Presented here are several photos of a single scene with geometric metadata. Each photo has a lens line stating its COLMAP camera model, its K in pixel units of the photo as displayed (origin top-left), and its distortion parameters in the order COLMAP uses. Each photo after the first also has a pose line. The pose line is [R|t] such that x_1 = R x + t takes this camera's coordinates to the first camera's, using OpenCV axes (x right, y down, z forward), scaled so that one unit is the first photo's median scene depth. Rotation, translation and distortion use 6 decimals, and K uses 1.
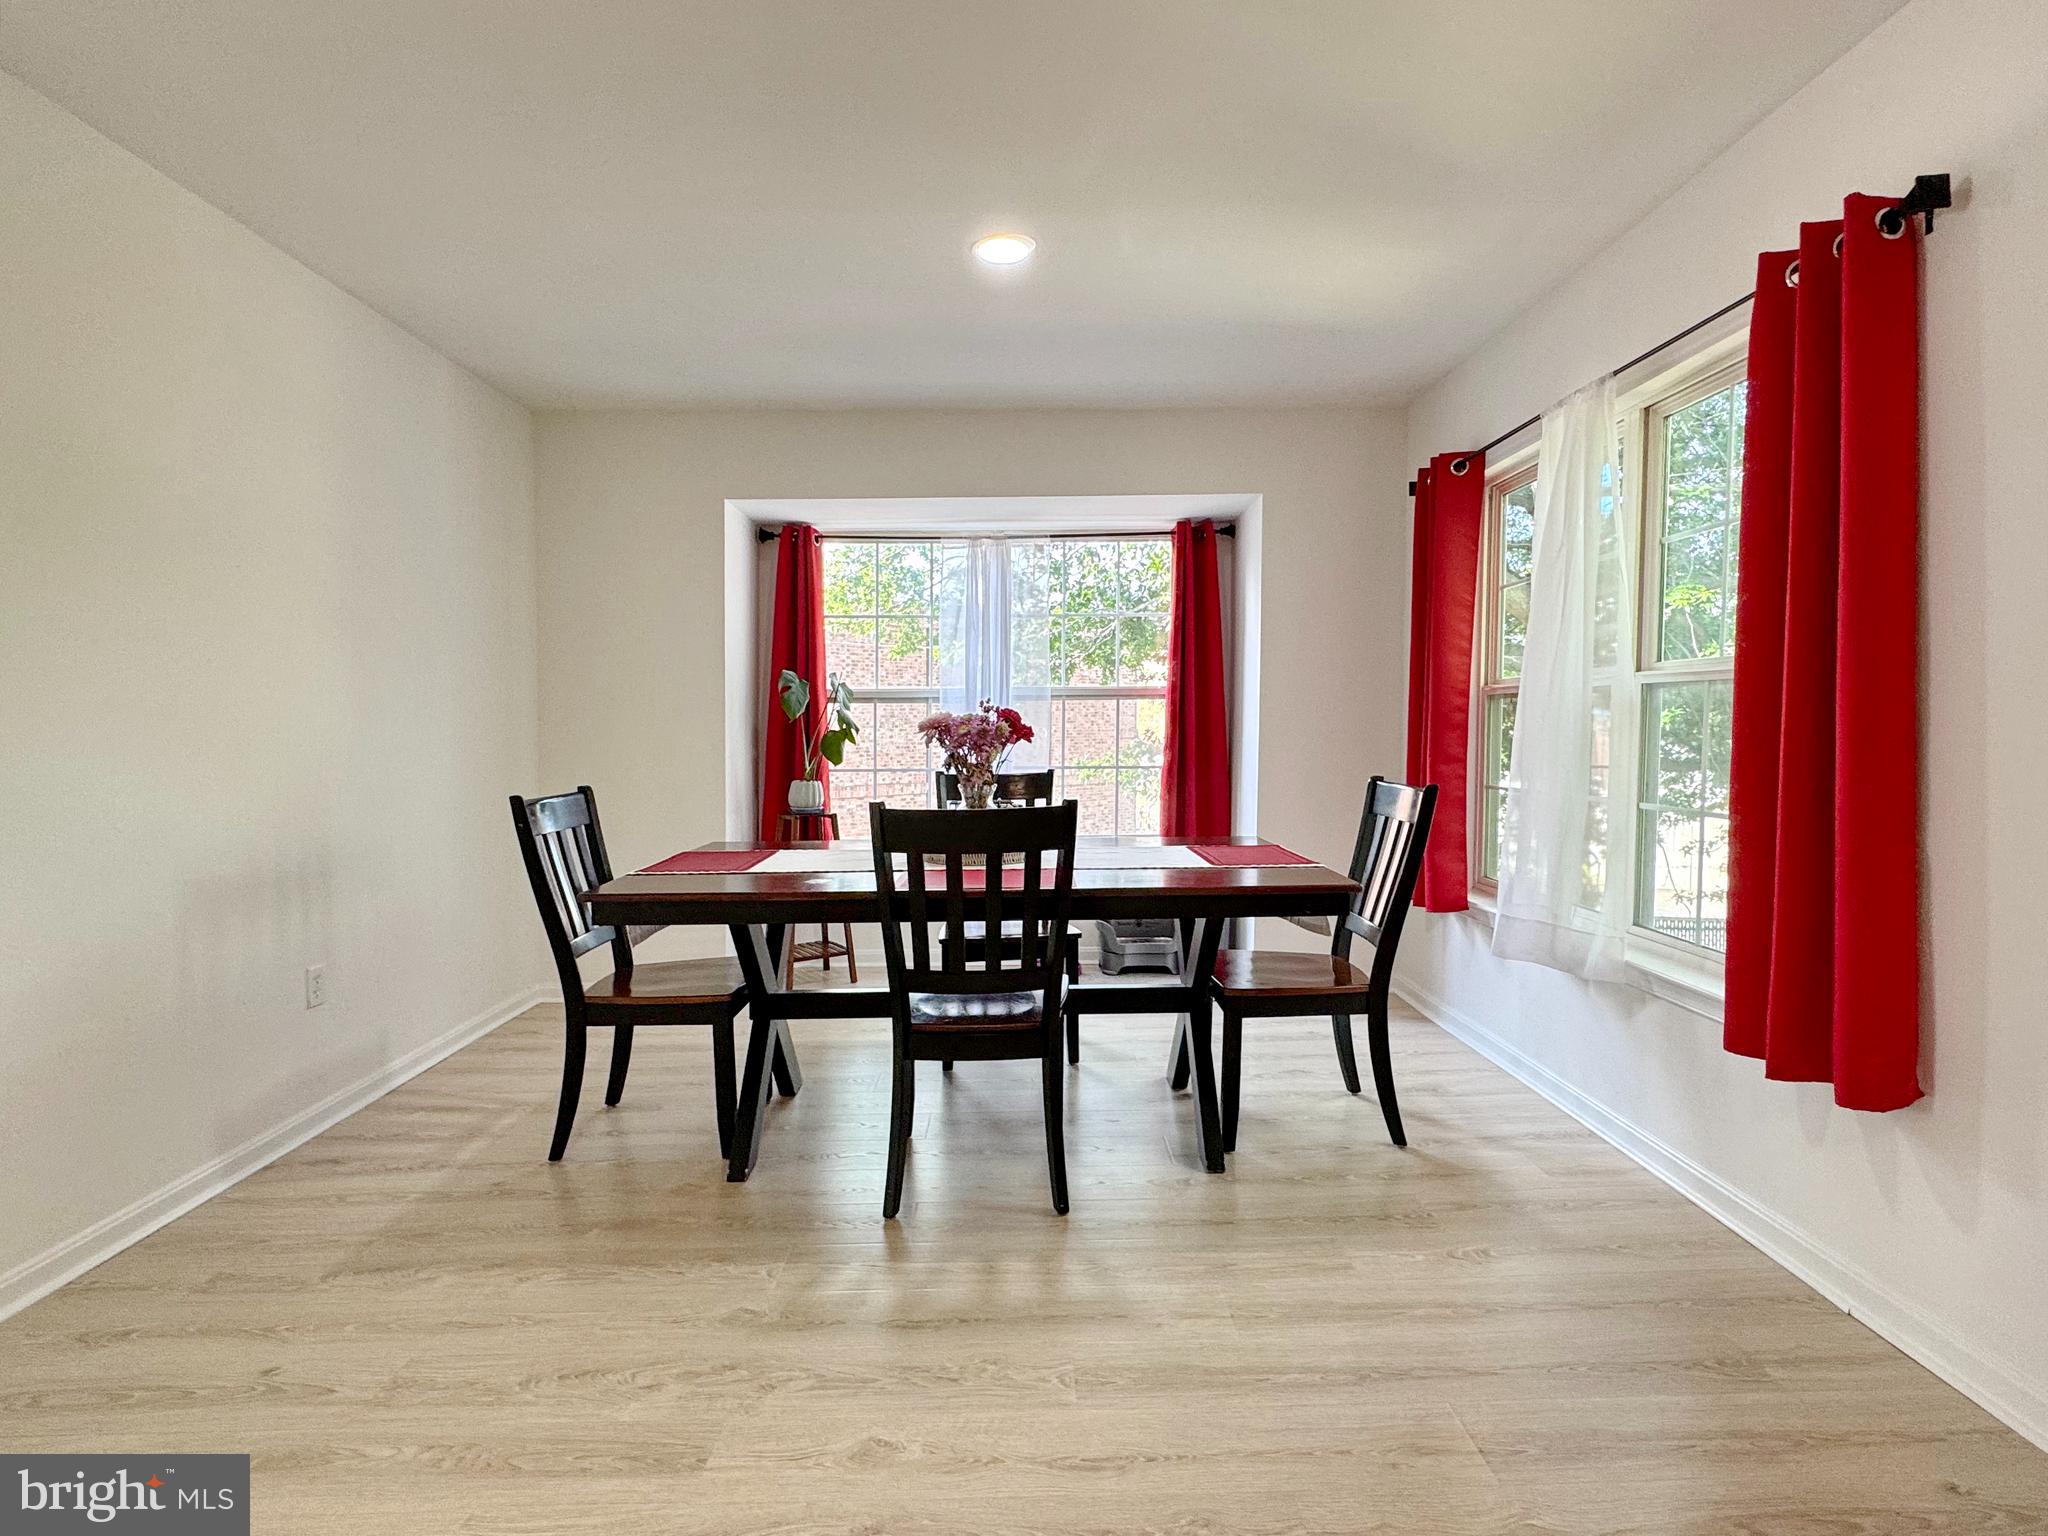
lens RADIAL K [[1013.4, 0, 1022.0], [0, 1013.4, 777.3], [0, 0, 1]] dist [-0.005452, -0.001002]
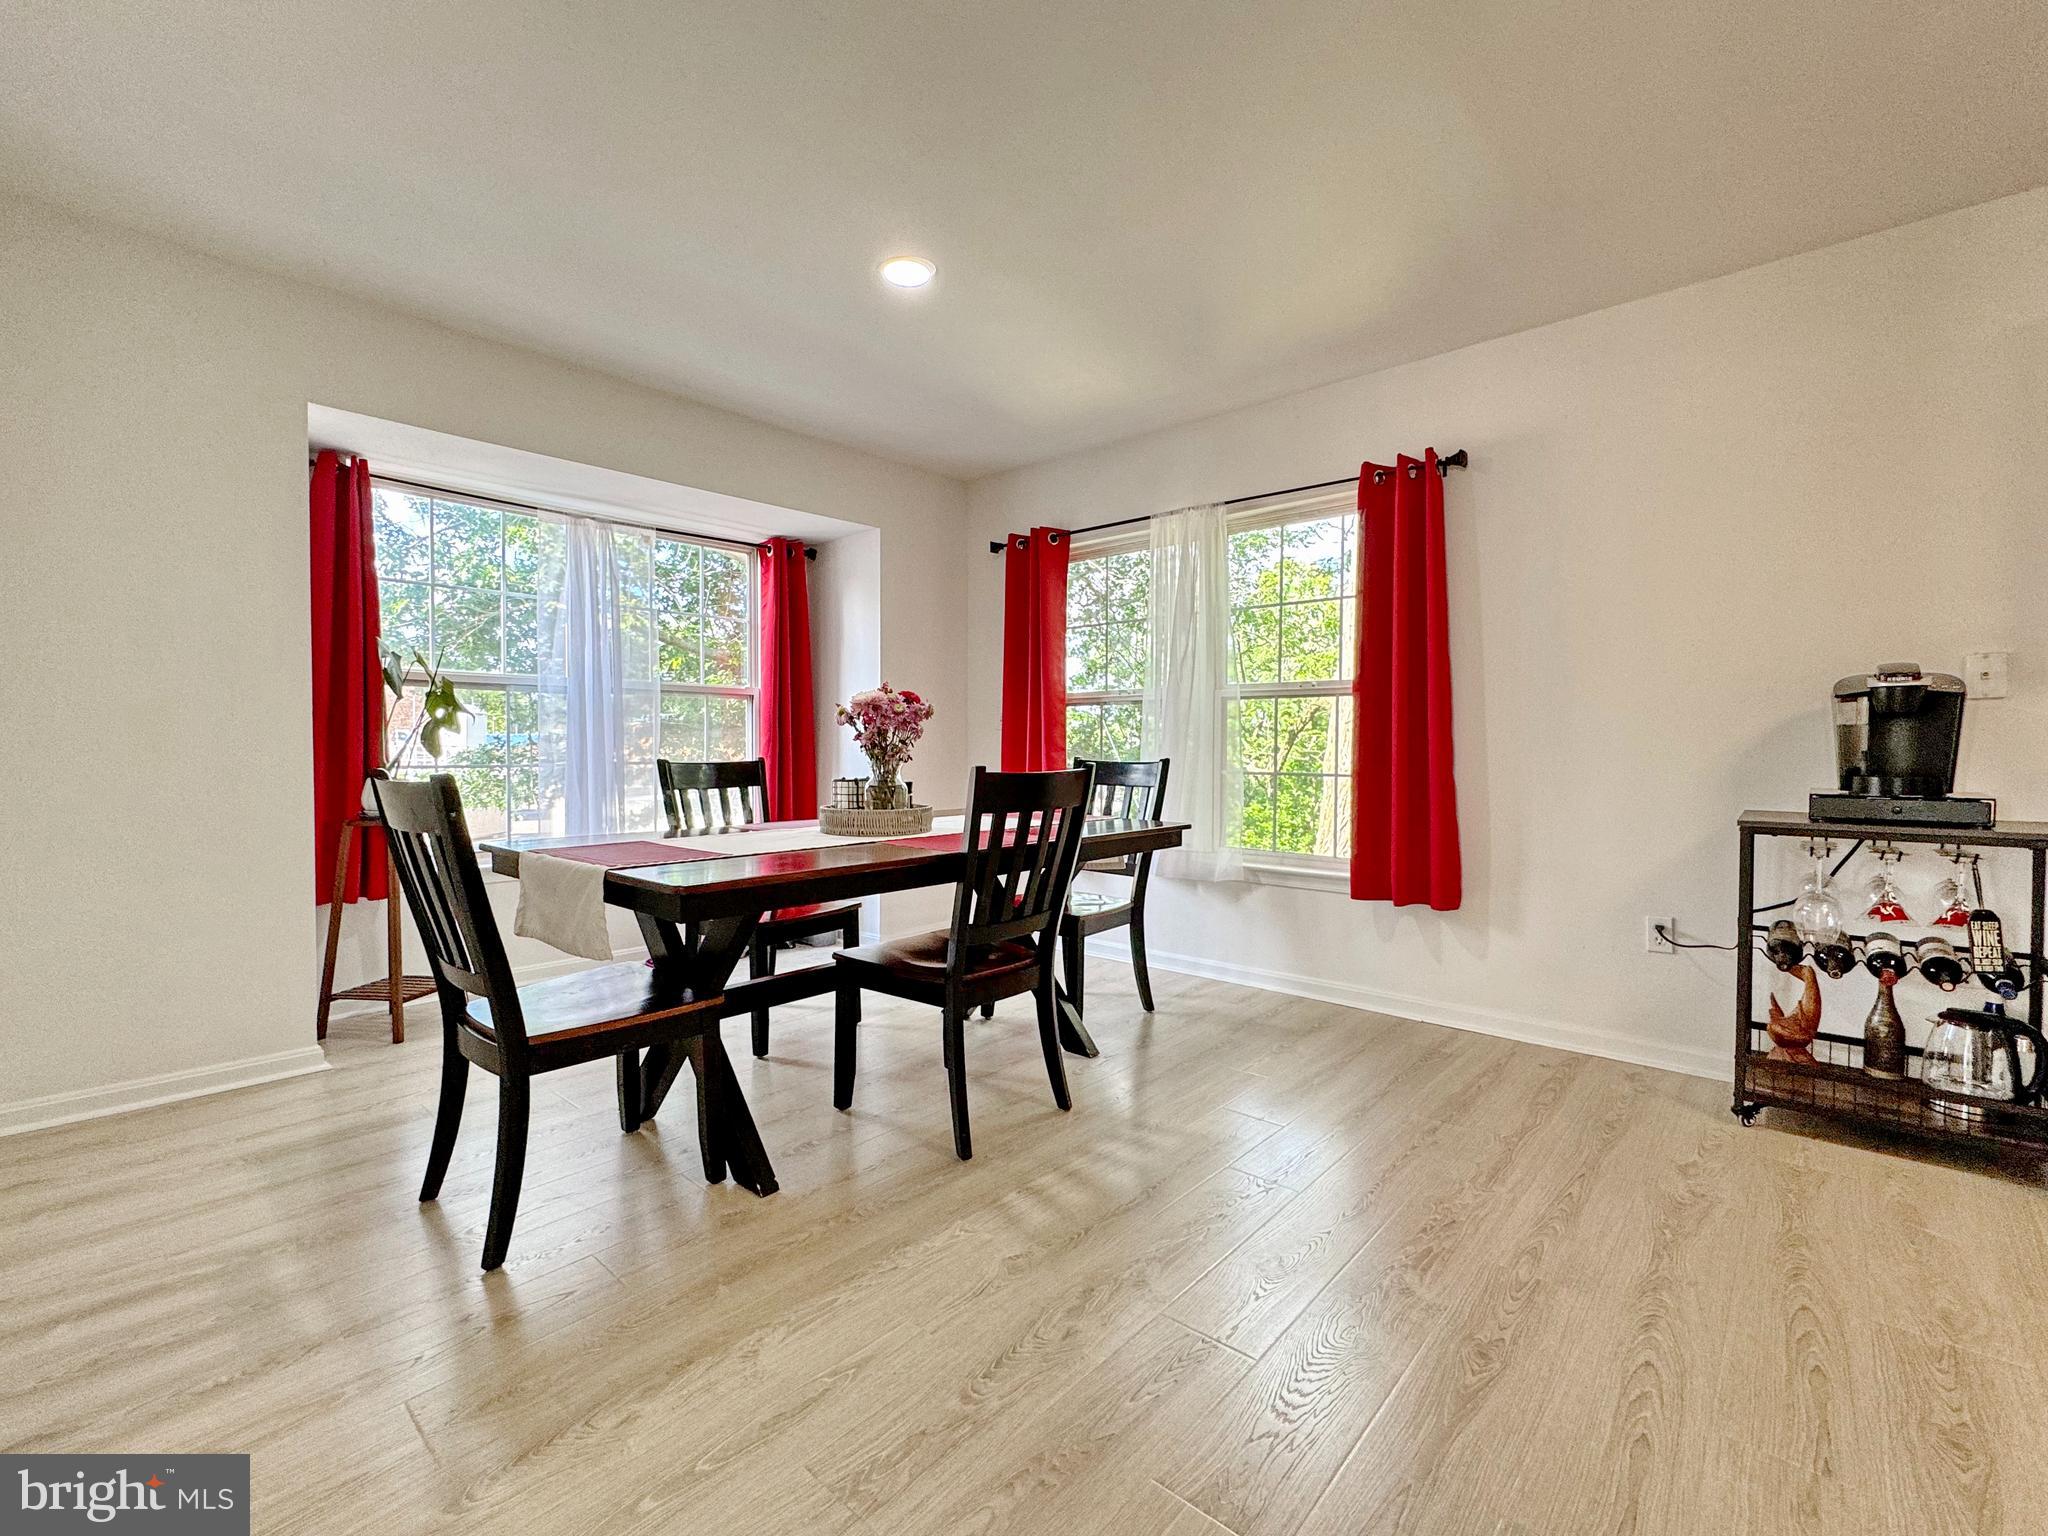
lens RADIAL K [[888.7, 0, 1020.4], [0, 888.7, 780.3], [0, 0, 1]] dist [-0.005133, 0.000040]
pose [[0.683364, -0.017282, 0.729873, -0.653003], [0.028340, 0.999594, -0.002866, 0.035965], [-0.729527, 0.022644, 0.683577, 0.267436]]
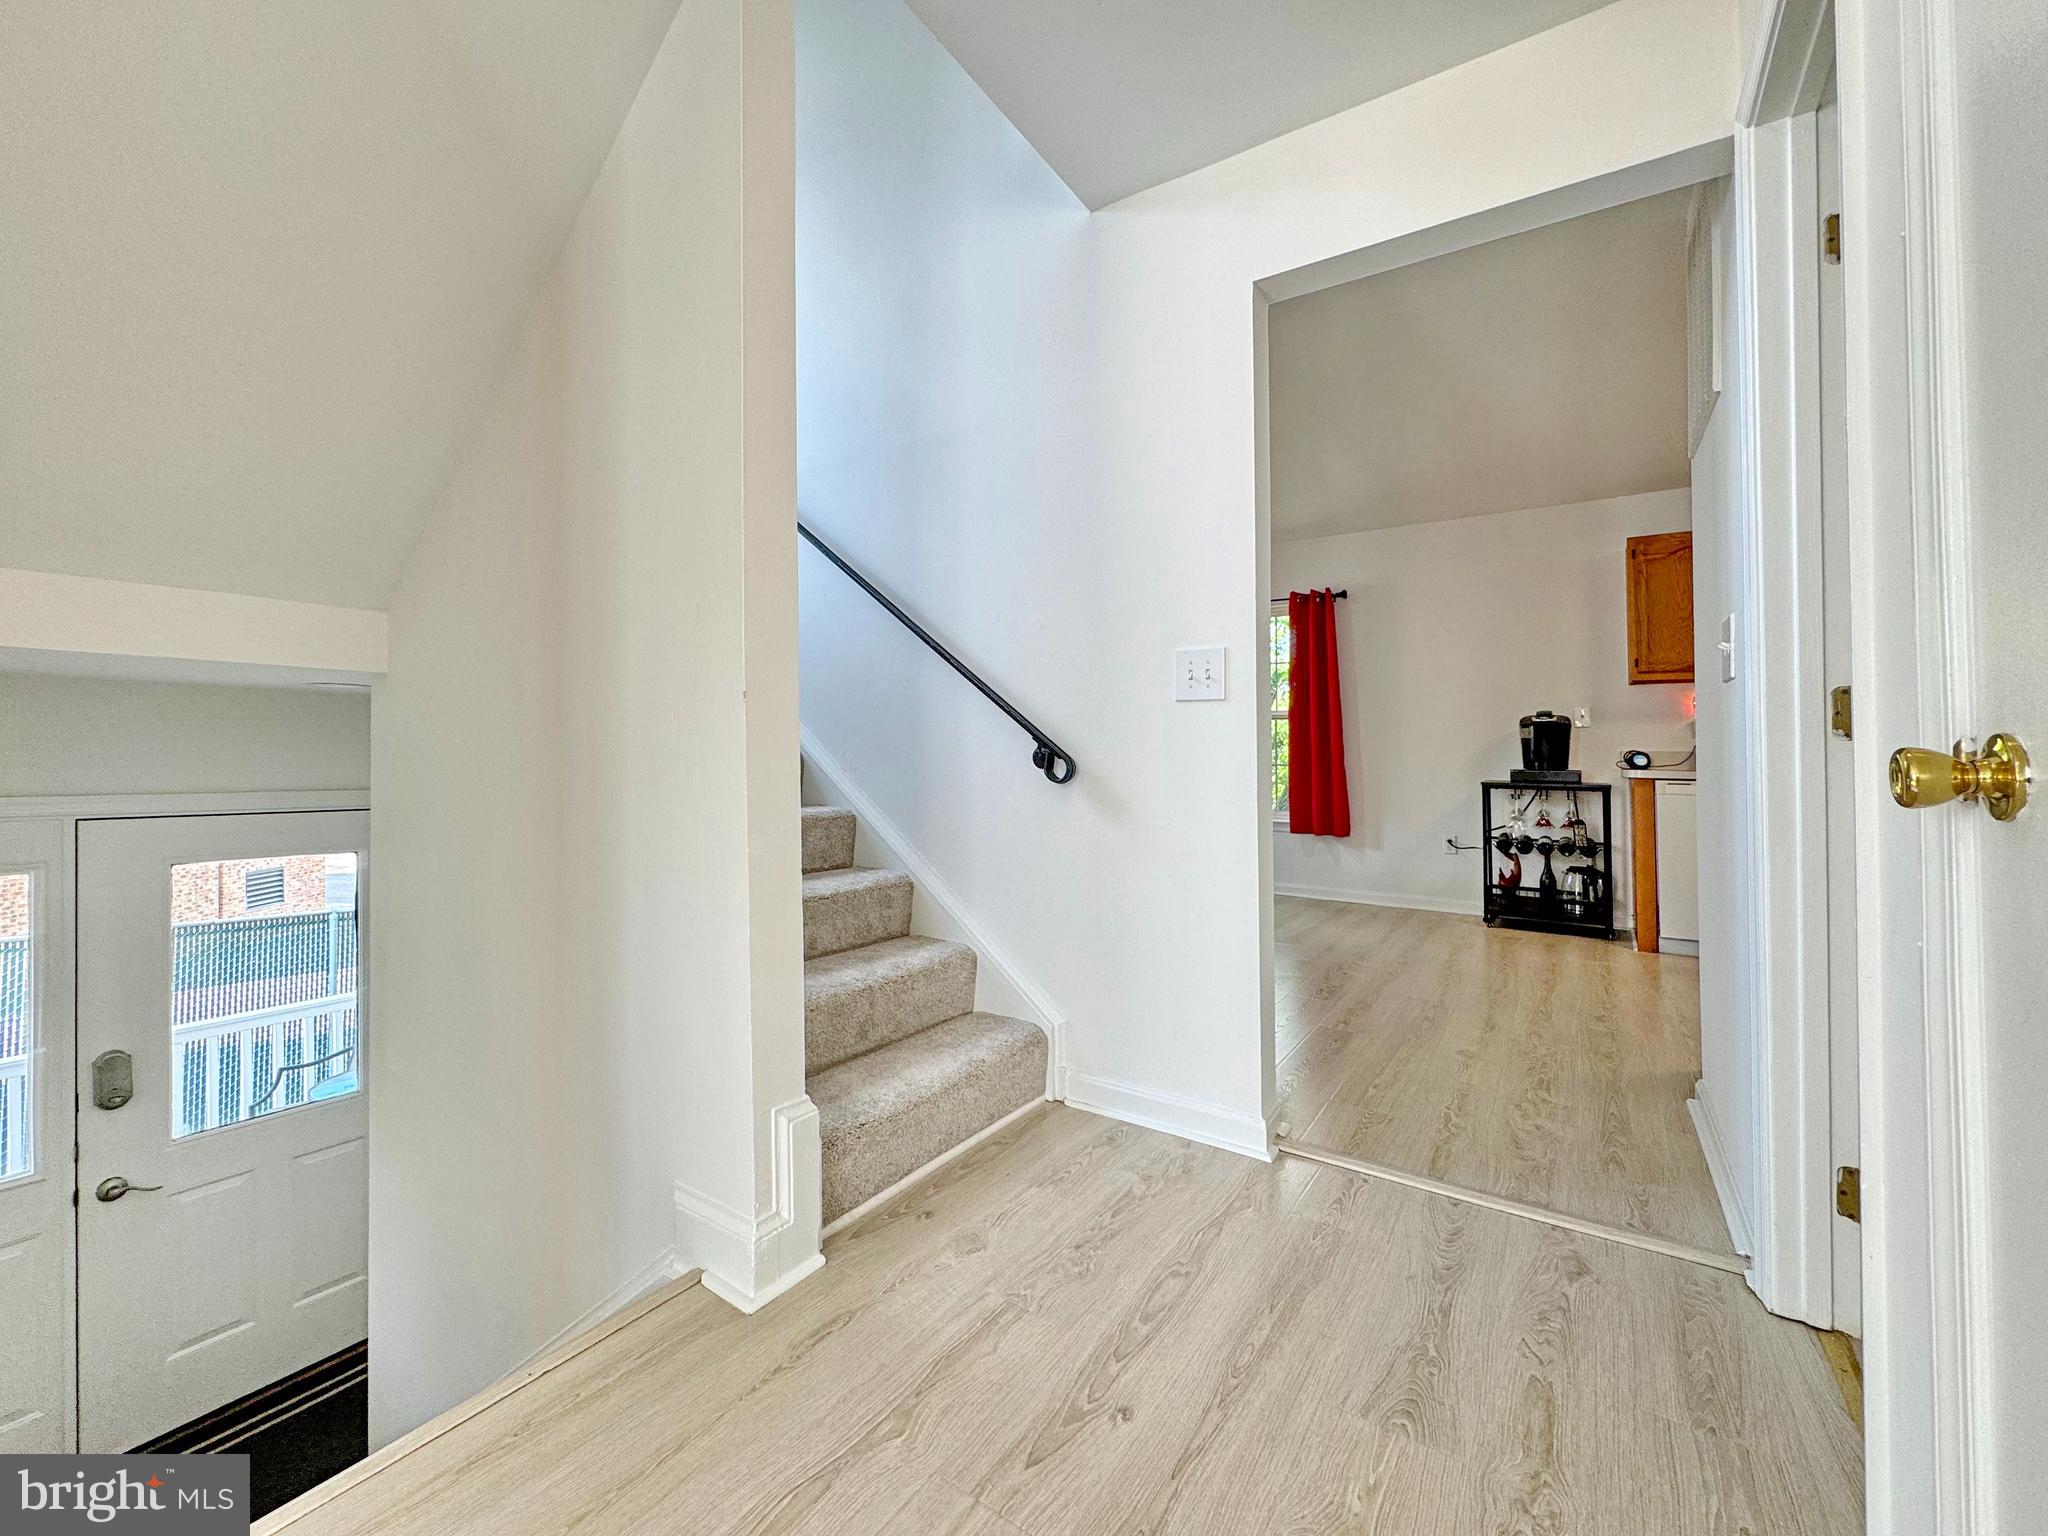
lens RADIAL K [[822.9, 0, 1021.9], [0, 822.9, 747.1], [0, 0, 1]] dist [-0.001088, 0.000079]
pose [[0.561215, 0.016398, 0.827508, -1.475263], [0.033277, 0.998548, -0.042356, 0.058485], [-0.827001, 0.051308, 0.559854, 0.179471]]
